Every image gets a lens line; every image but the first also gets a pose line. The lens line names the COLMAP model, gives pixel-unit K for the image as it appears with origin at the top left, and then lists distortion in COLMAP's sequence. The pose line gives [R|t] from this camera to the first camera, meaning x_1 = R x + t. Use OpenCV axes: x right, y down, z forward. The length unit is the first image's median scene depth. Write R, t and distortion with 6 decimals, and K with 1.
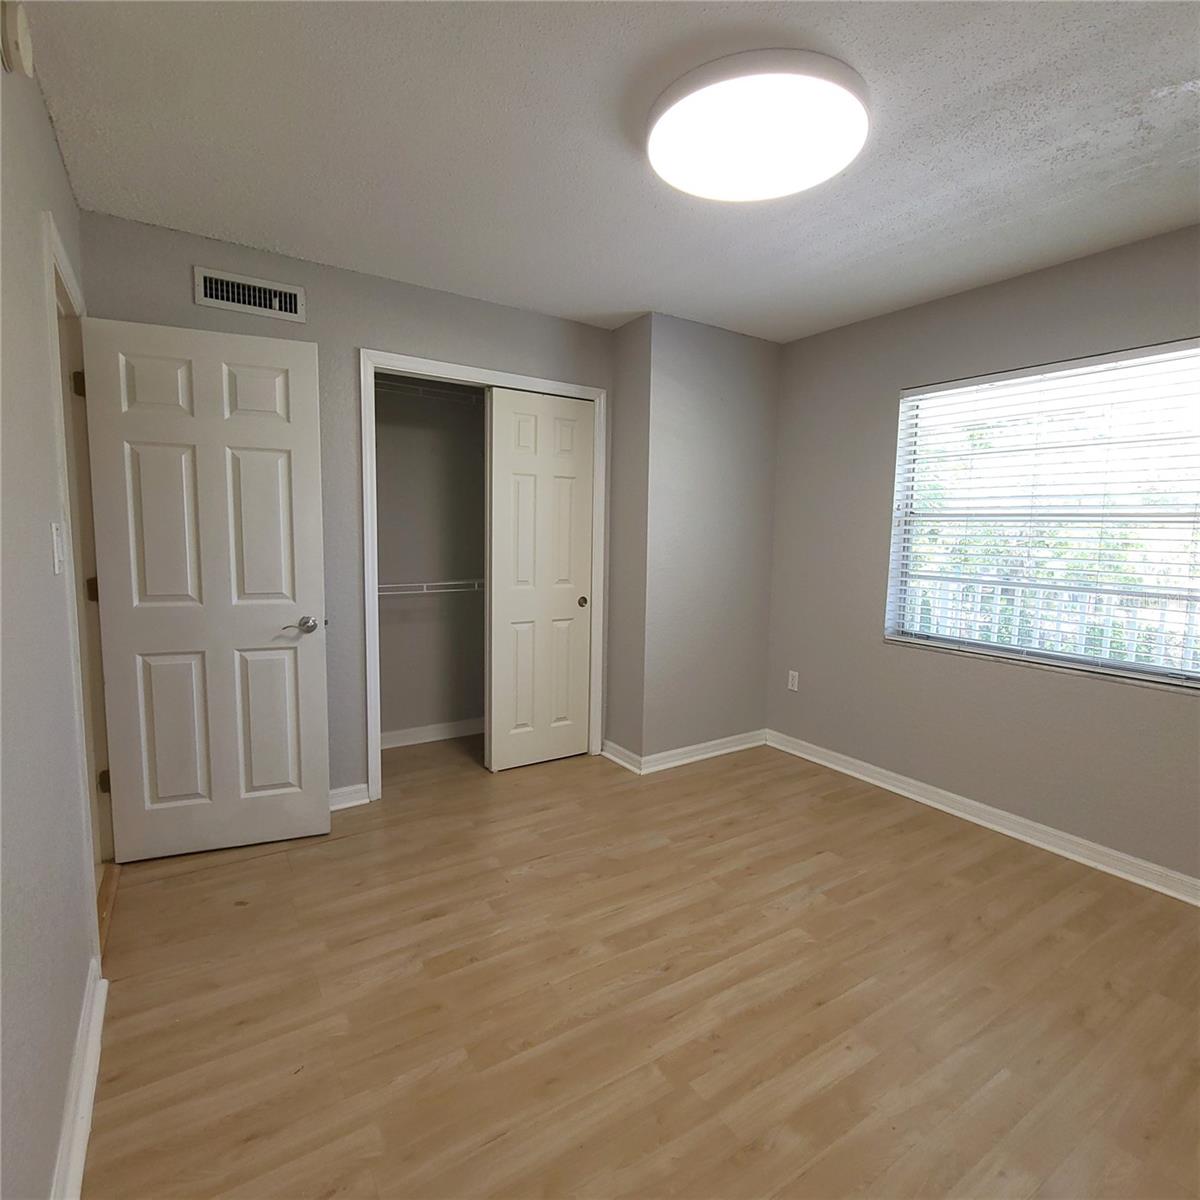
lens RADIAL K [[667.8, 0, 605.4], [0, 667.8, 598.2], [0, 0, 1]] dist [0.000101, 0.000372]
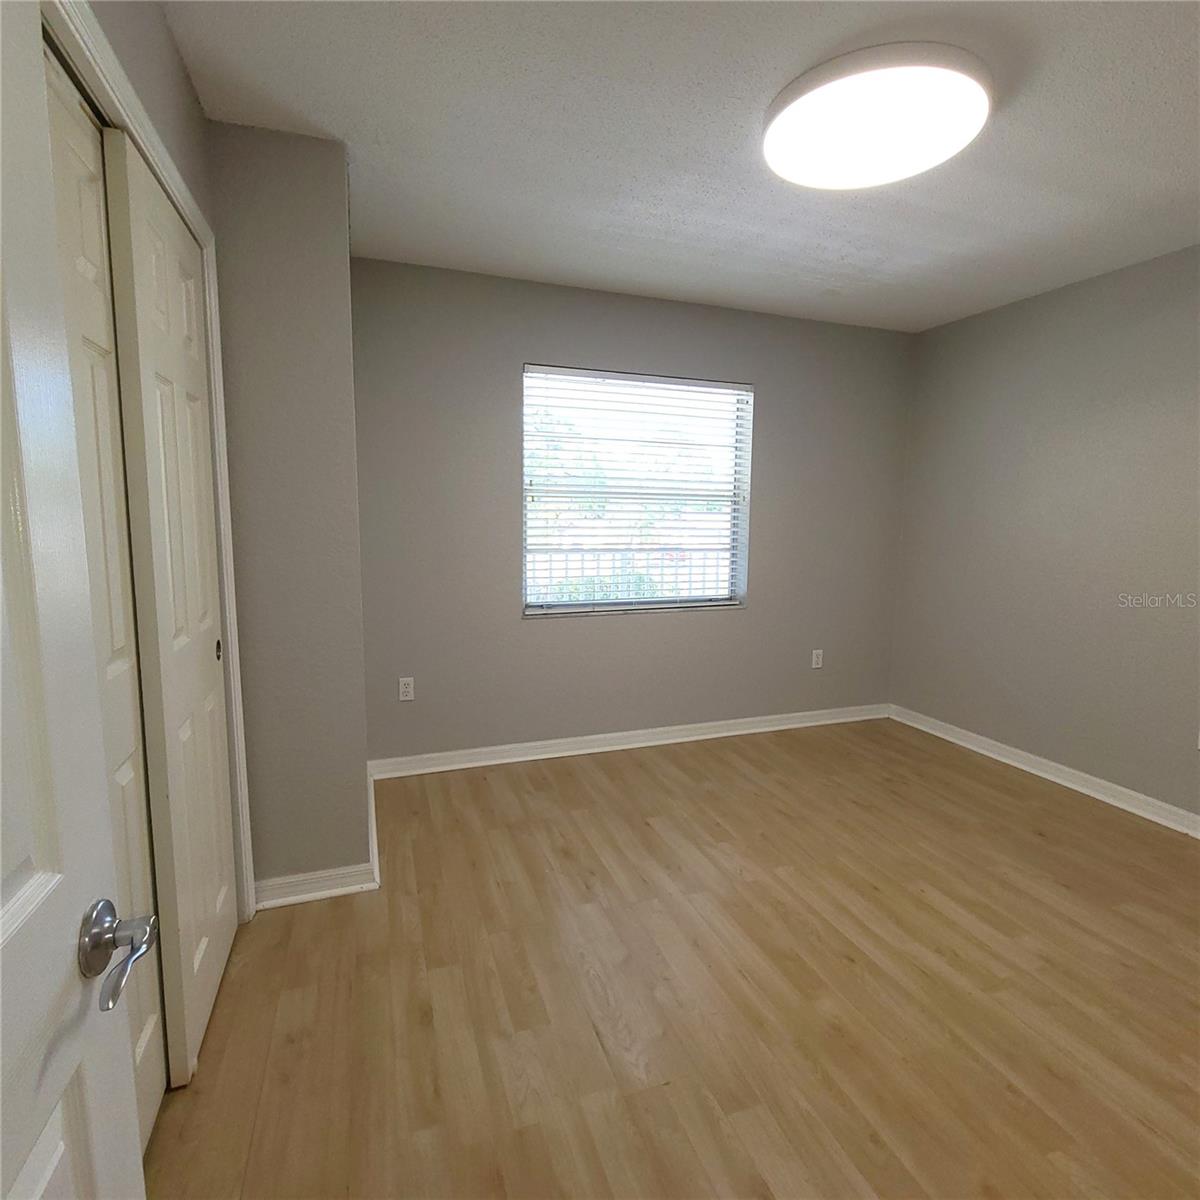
lens RADIAL K [[667.8, 0, 610.7], [0, 667.8, 594.1], [0, 0, 1]] dist [0.000101, 0.000372]
pose [[0.205046, -0.135811, 0.969284, -0.667961], [0.091284, 0.988663, 0.119216, -0.099528], [-0.974486, 0.064035, 0.215119, 0.851144]]
